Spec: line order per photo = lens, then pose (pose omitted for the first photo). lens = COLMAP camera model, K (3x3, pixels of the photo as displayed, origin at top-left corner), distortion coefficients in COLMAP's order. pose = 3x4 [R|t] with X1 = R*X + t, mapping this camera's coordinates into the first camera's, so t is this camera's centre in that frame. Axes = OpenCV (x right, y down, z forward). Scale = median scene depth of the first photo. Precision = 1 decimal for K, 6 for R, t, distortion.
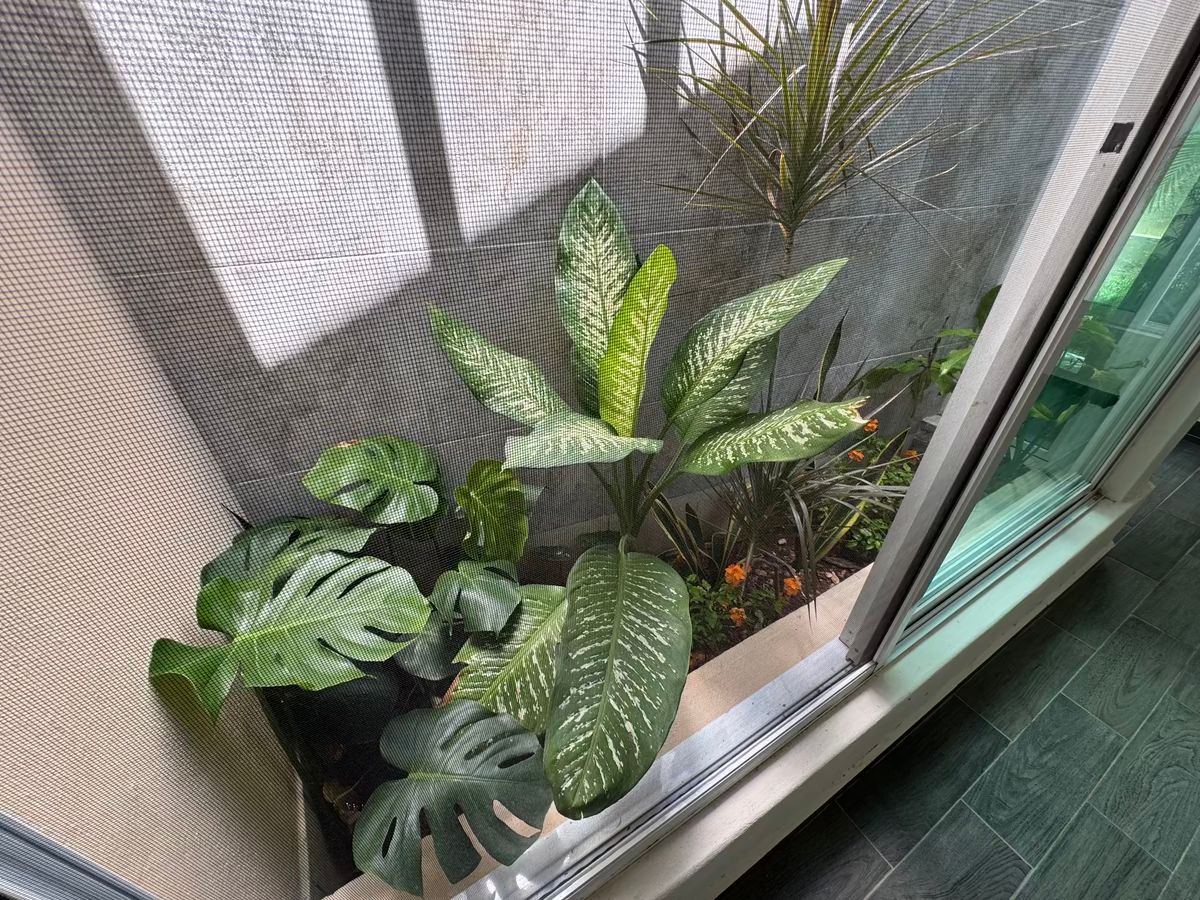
lens RADIAL K [[482.2, 0, 601.9], [0, 482.2, 447.9], [0, 0, 1]] dist [-0.002489, -0.000664]
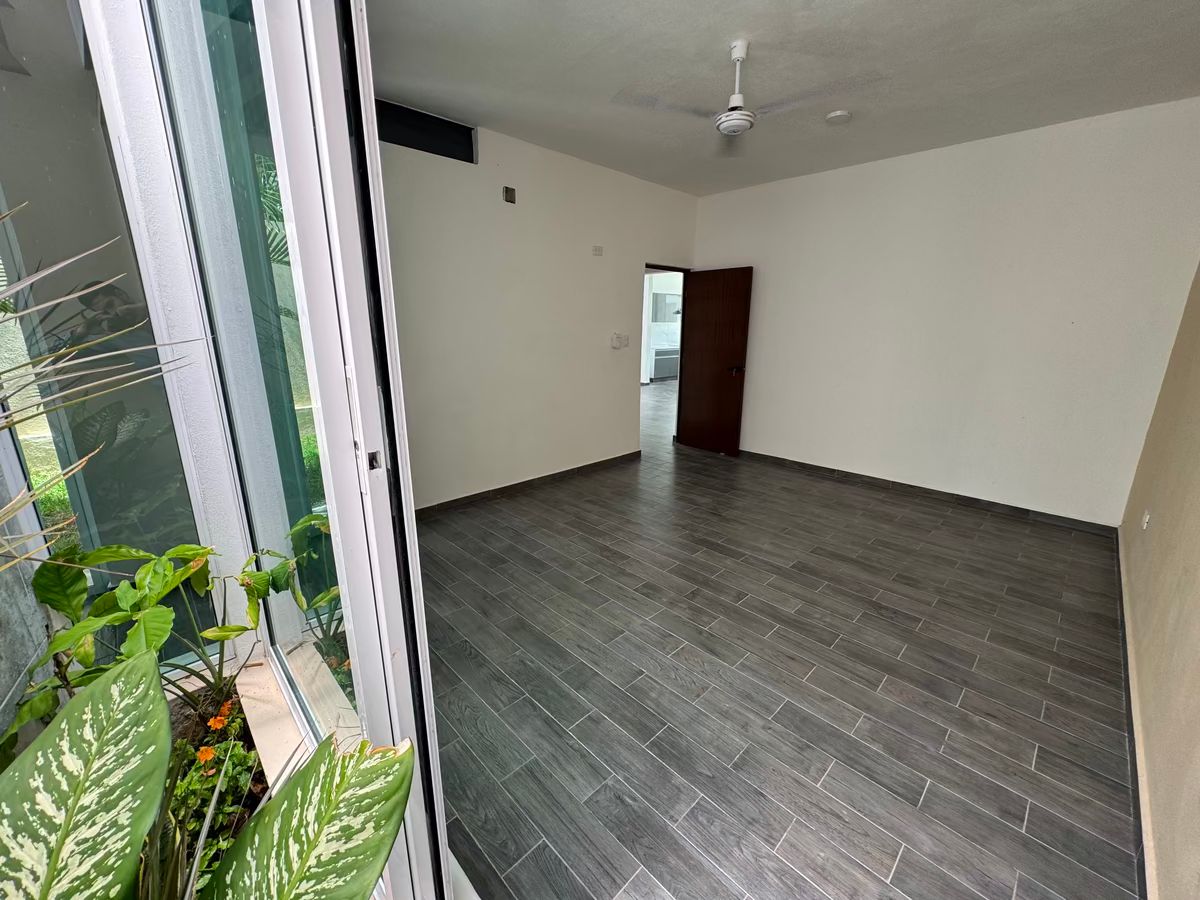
lens RADIAL K [[482.2, 0, 596.7], [0, 482.2, 450.0], [0, 0, 1]] dist [-0.002489, -0.000664]
pose [[-0.237815, -0.250380, 0.938485, -0.239679], [0.543362, 0.766584, 0.342207, -0.534389], [-0.805110, 0.591319, -0.046258, 0.359753]]
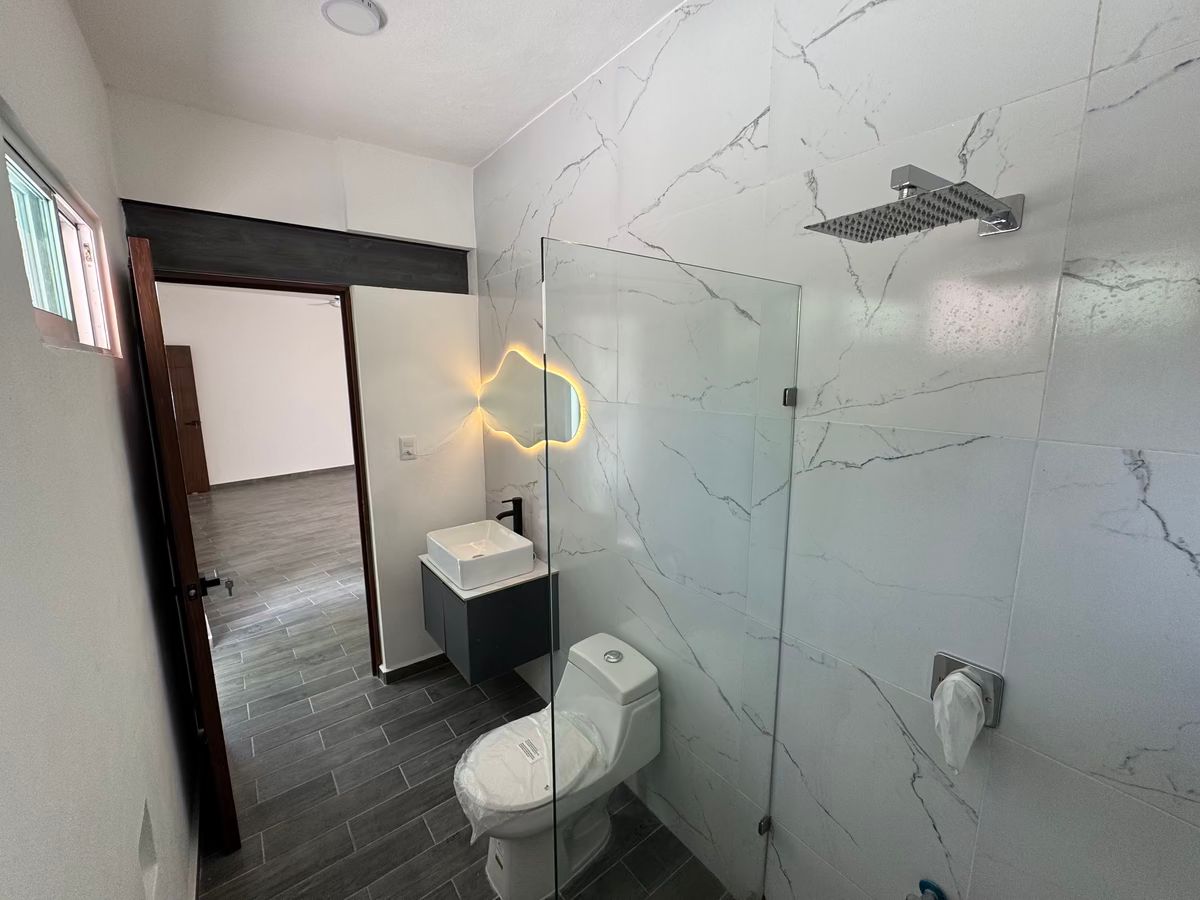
lens RADIAL K [[482.2, 0, 603.8], [0, 482.2, 450.0], [0, 0, 1]] dist [-0.002489, -0.000664]
pose [[-0.956161, 0.055471, -0.287539, 1.561401], [-0.160086, 0.723180, 0.671851, -4.971630], [0.245211, 0.688429, -0.682596, 6.236102]]
